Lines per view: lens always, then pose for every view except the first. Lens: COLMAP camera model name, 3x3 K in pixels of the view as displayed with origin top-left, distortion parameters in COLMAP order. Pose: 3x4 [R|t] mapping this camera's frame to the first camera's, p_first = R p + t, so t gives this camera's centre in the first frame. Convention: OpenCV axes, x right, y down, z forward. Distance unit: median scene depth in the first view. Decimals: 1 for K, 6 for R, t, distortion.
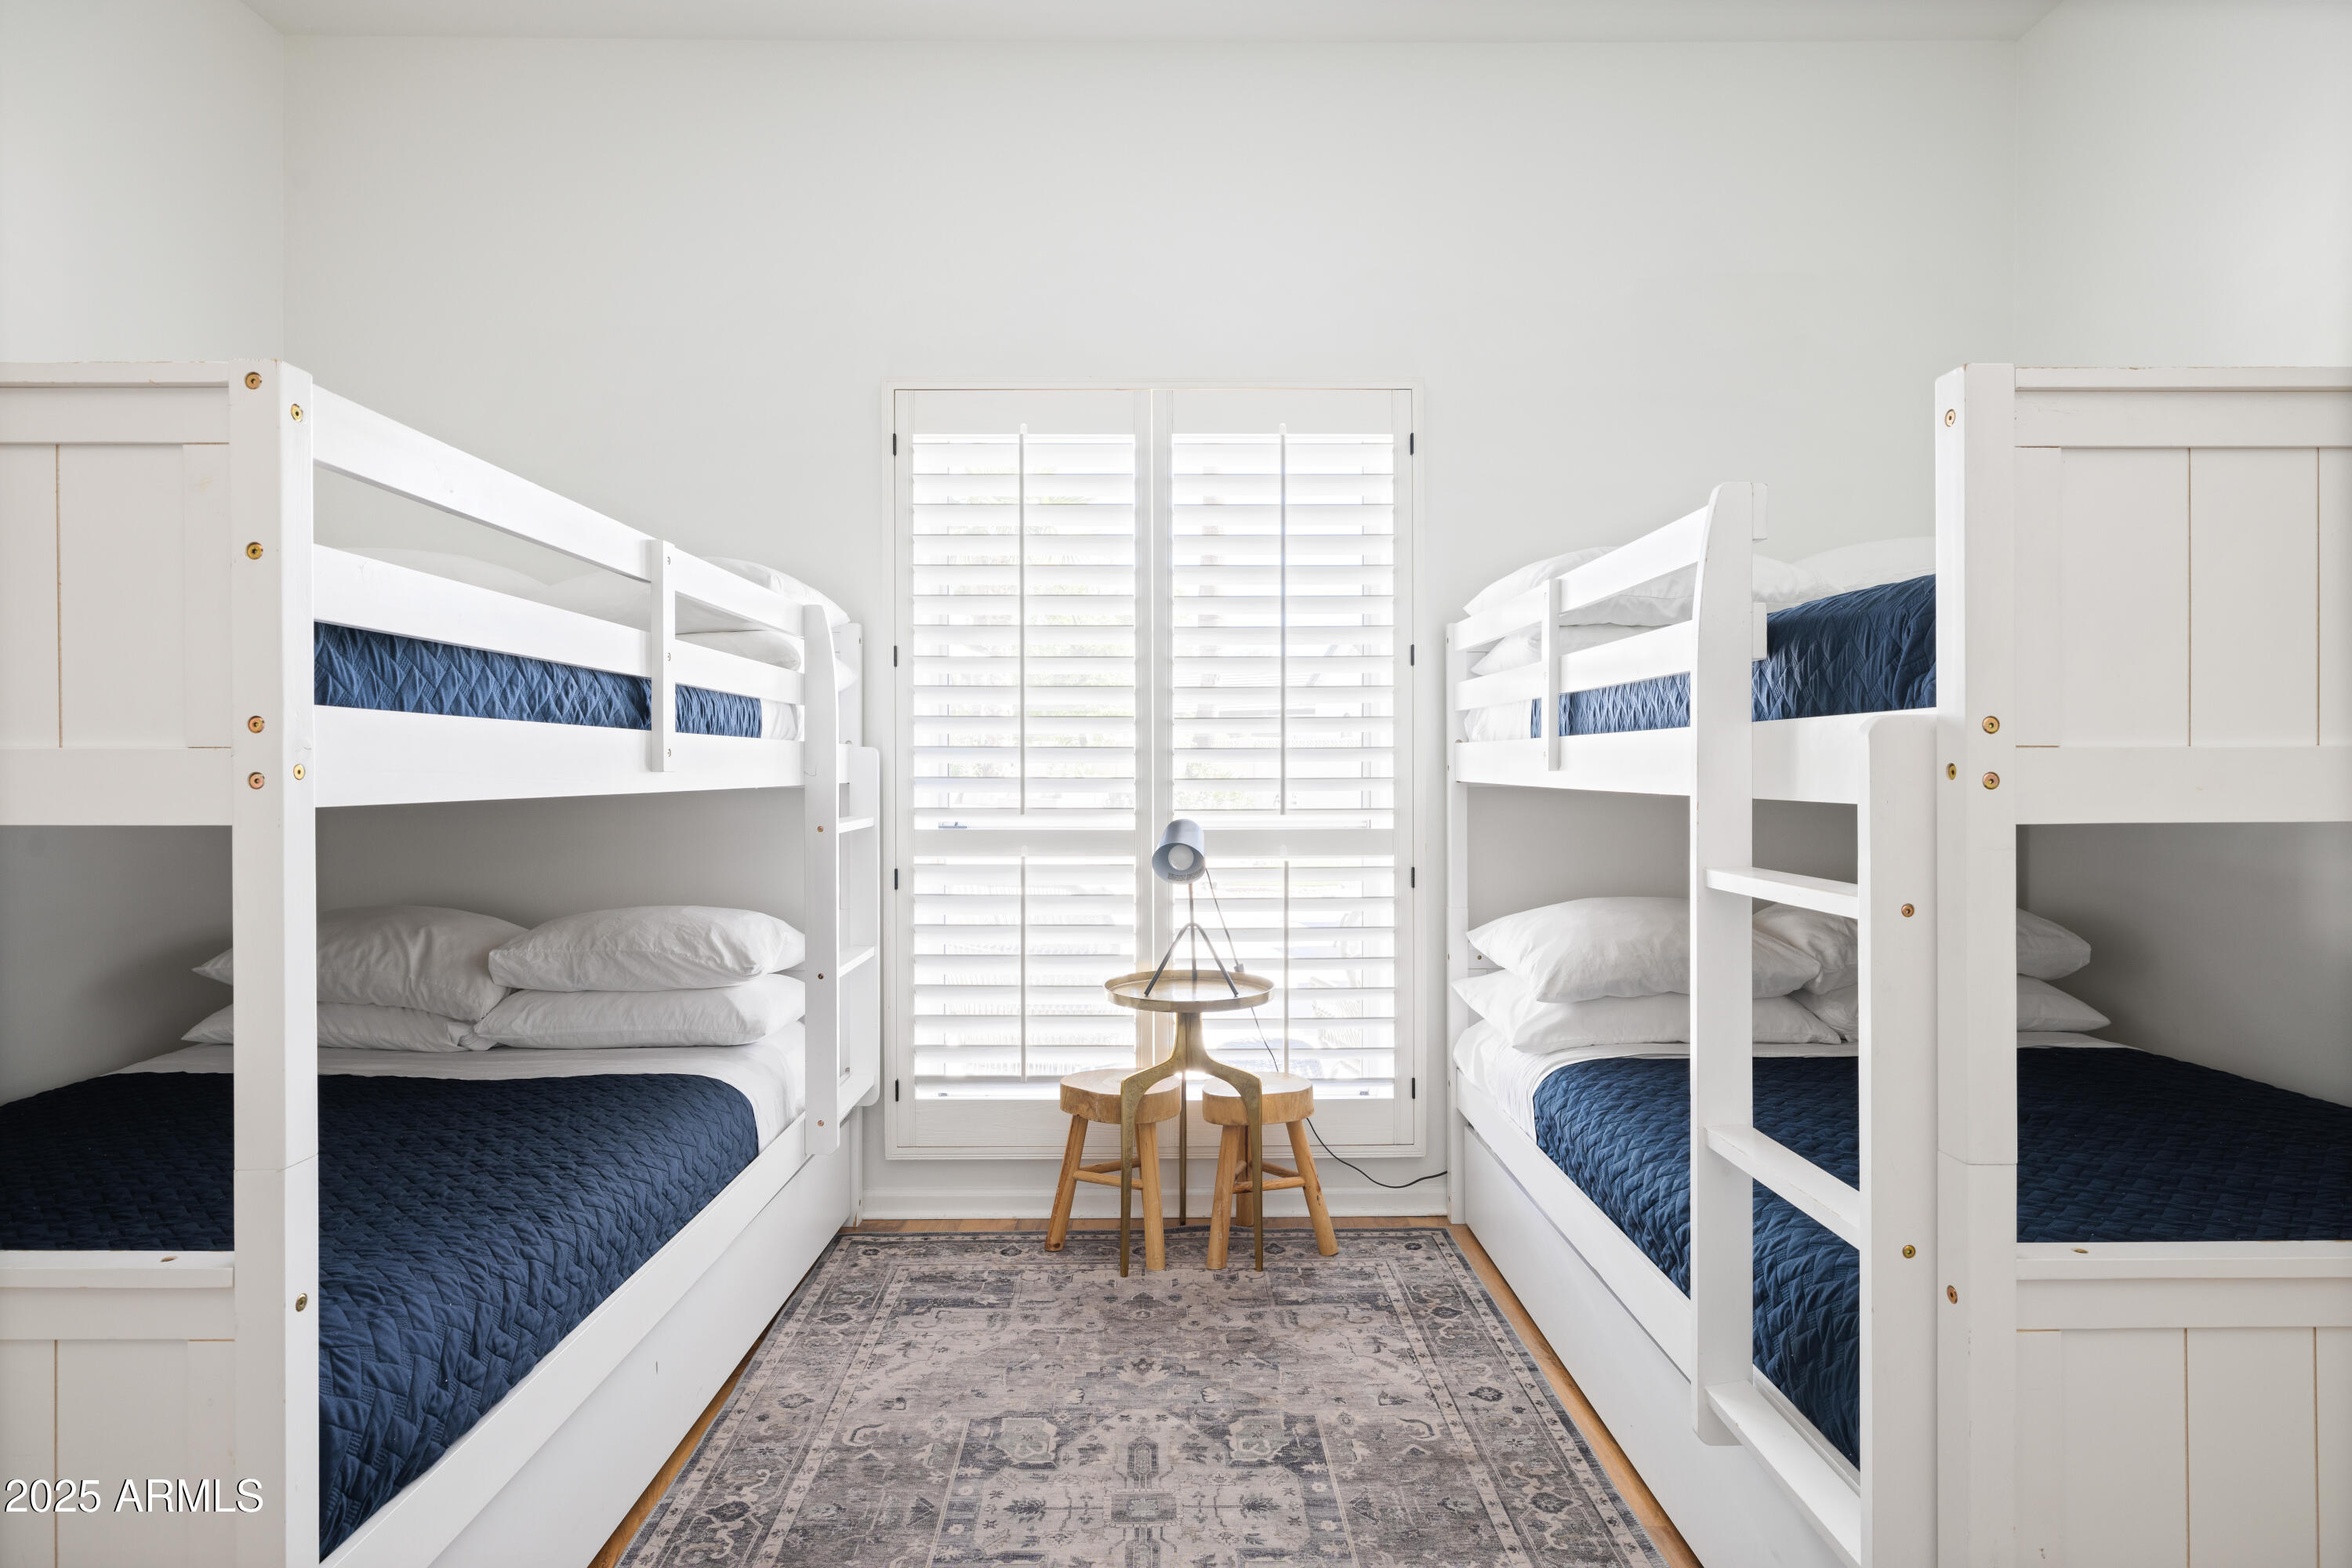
lens RADIAL K [[1199.4, 0, 1176.0], [0, 1199.4, 784.0], [0, 0, 1]] dist [0.002059, -0.000504]
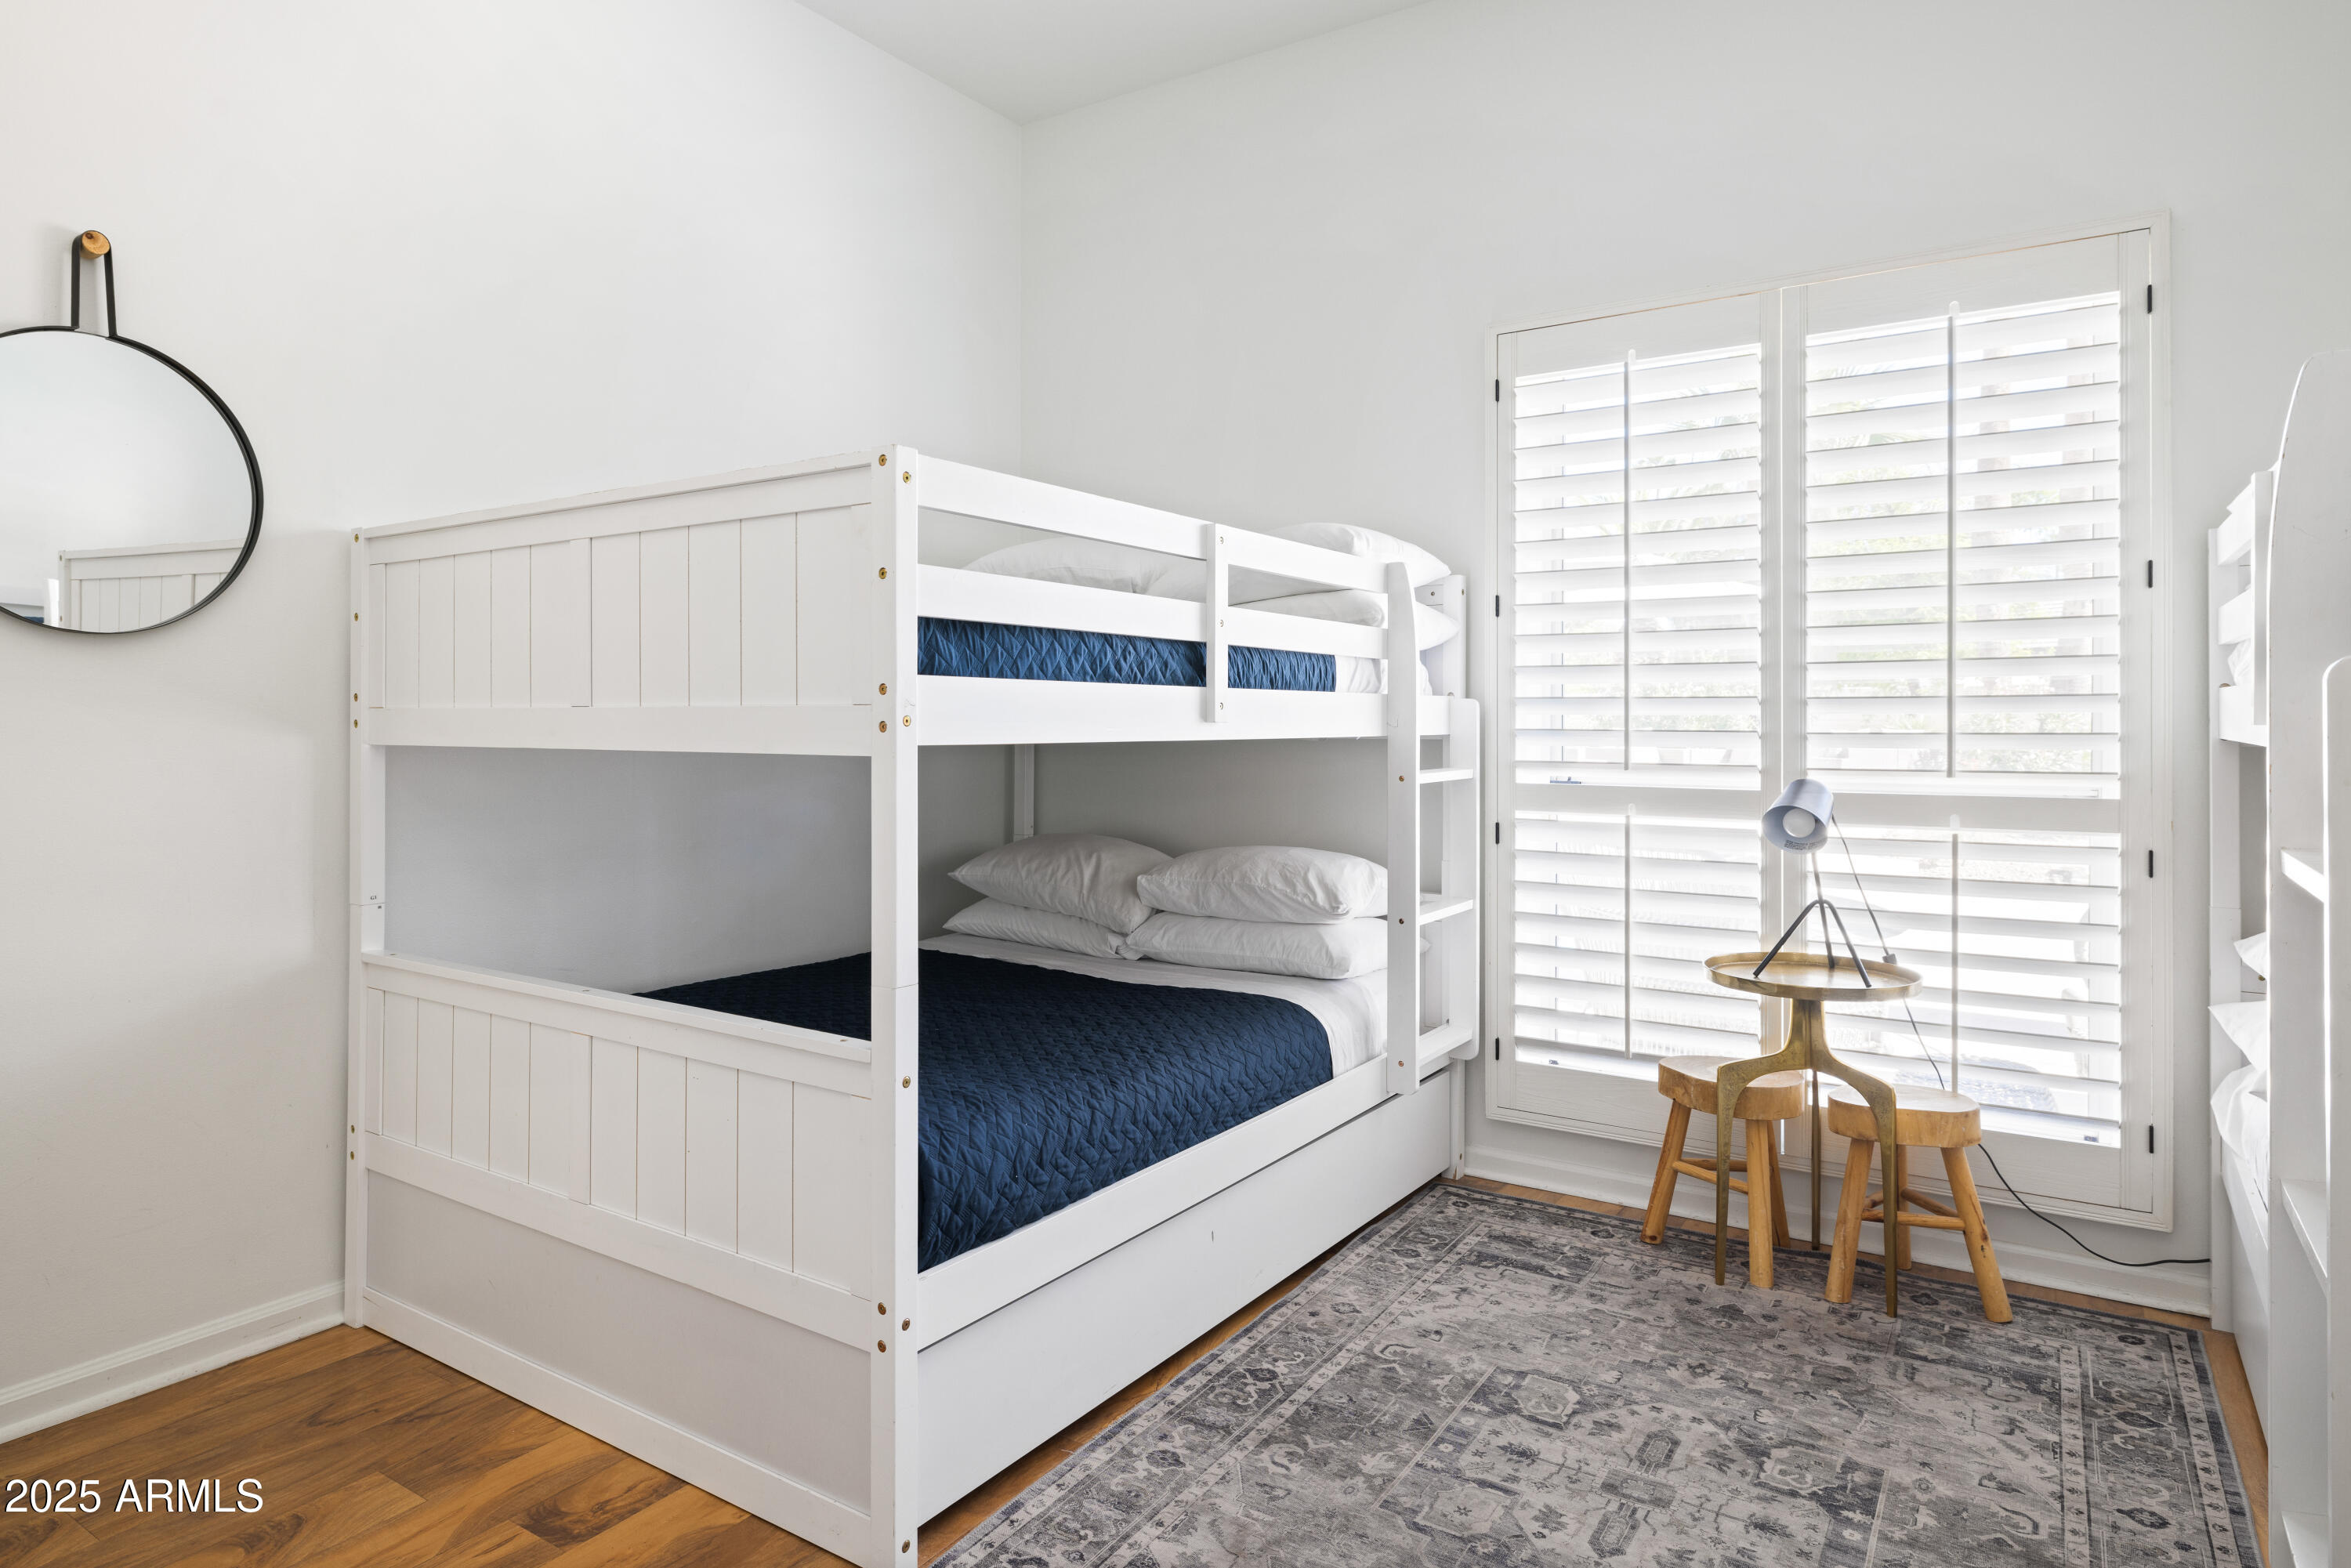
lens RADIAL K [[1365.1, 0, 1173.3], [0, 1365.1, 739.5], [0, 0, 1]] dist [-0.001424, 0.001570]
pose [[0.829305, 0.009765, -0.558711, 0.202173], [-0.009332, 0.999950, 0.003624, 0.001480], [0.558718, 0.002208, 0.829355, -0.087238]]
